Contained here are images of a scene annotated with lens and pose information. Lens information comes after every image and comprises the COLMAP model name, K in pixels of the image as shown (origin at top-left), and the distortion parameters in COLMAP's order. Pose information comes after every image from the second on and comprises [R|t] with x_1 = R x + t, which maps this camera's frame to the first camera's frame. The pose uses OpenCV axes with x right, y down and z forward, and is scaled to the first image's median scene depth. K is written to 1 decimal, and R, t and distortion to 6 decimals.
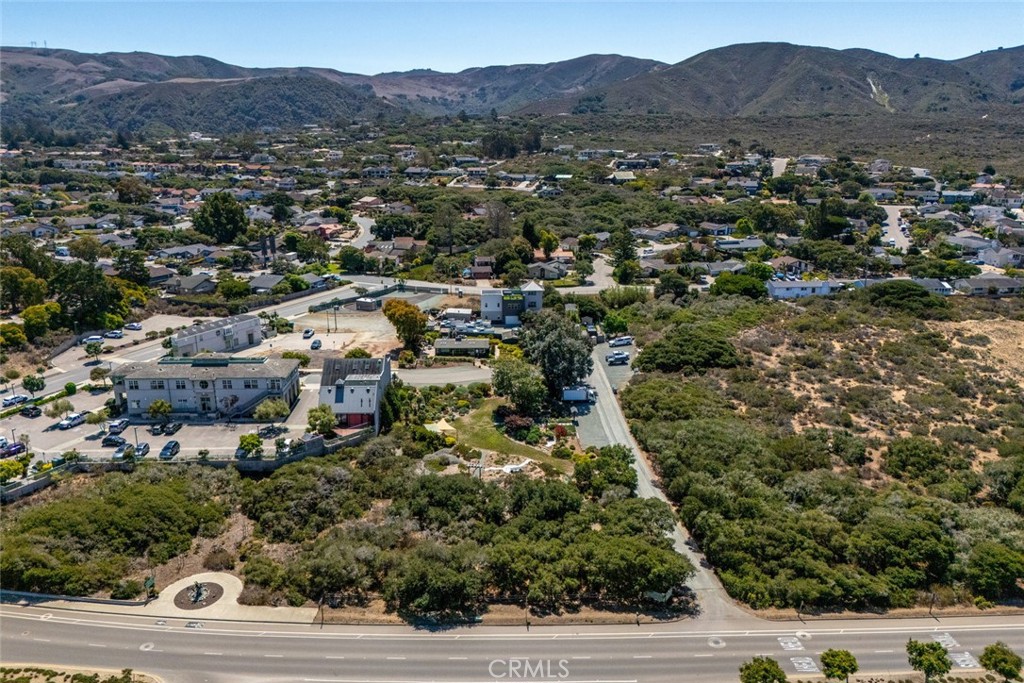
lens RADIAL K [[753.6, 0, 512.8], [0, 753.6, 375.3], [0, 0, 1]] dist [0.077102, -0.073403]
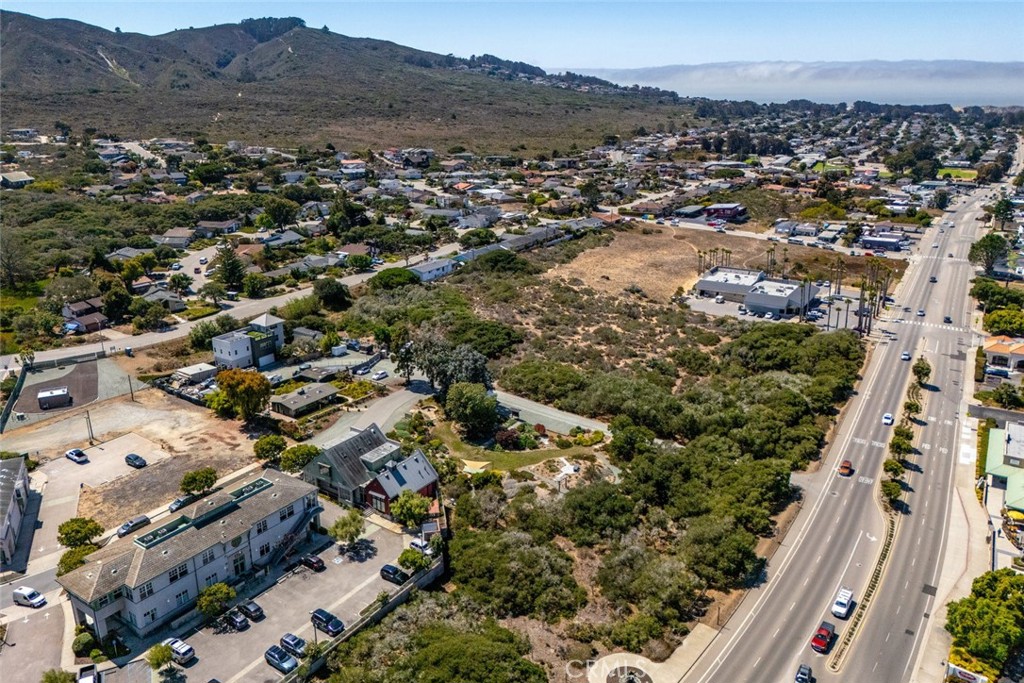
lens RADIAL K [[743.9, 0, 512.0], [0, 743.9, 341.5], [0, 0, 1]] dist [0.069908, -0.061282]
pose [[0.575780, -0.259783, 0.775236, -0.442194], [0.257294, 0.957577, 0.129790, -0.115340], [-0.776066, 0.124733, 0.618194, 0.182398]]
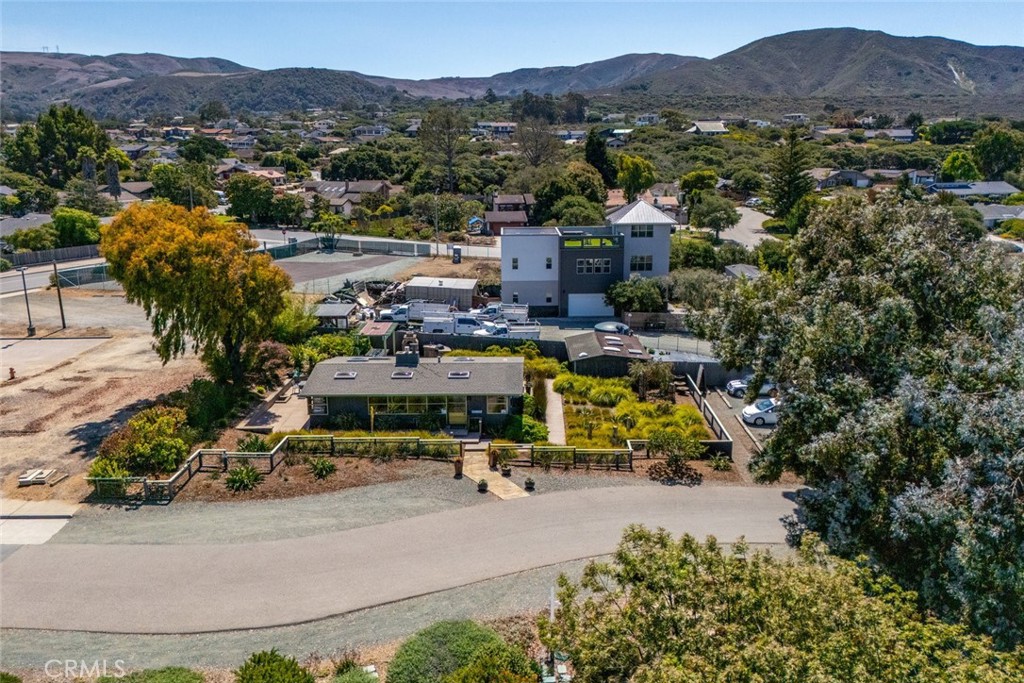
lens RADIAL K [[782.9, 0, 515.0], [0, 782.9, 347.3], [0, 0, 1]] dist [0.006869, -0.004050]
pose [[0.999344, 0.002169, -0.036152, -0.018463], [-0.004344, 0.998178, -0.060186, -0.026301], [0.035955, 0.060303, 0.997532, 0.535331]]
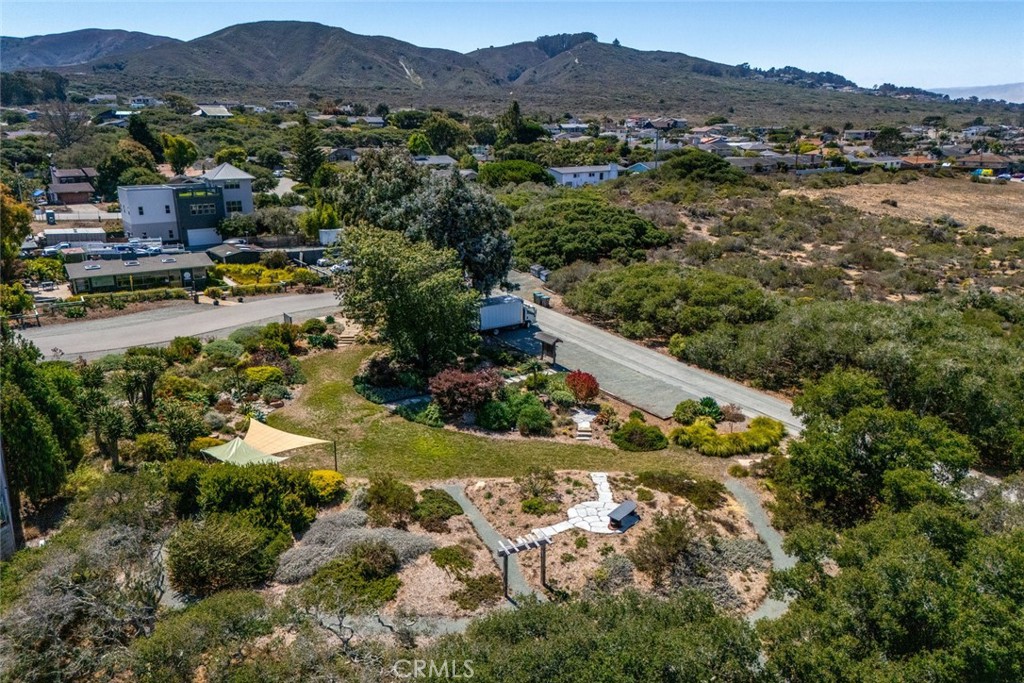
lens RADIAL K [[743.9, 0, 512.0], [0, 743.9, 341.5], [0, 0, 1]] dist [0.069908, -0.061282]
pose [[0.833675, -0.154554, 0.530188, -0.091956], [0.173203, 0.984776, 0.014723, 0.022623], [-0.524392, 0.079556, 0.847752, 0.388041]]
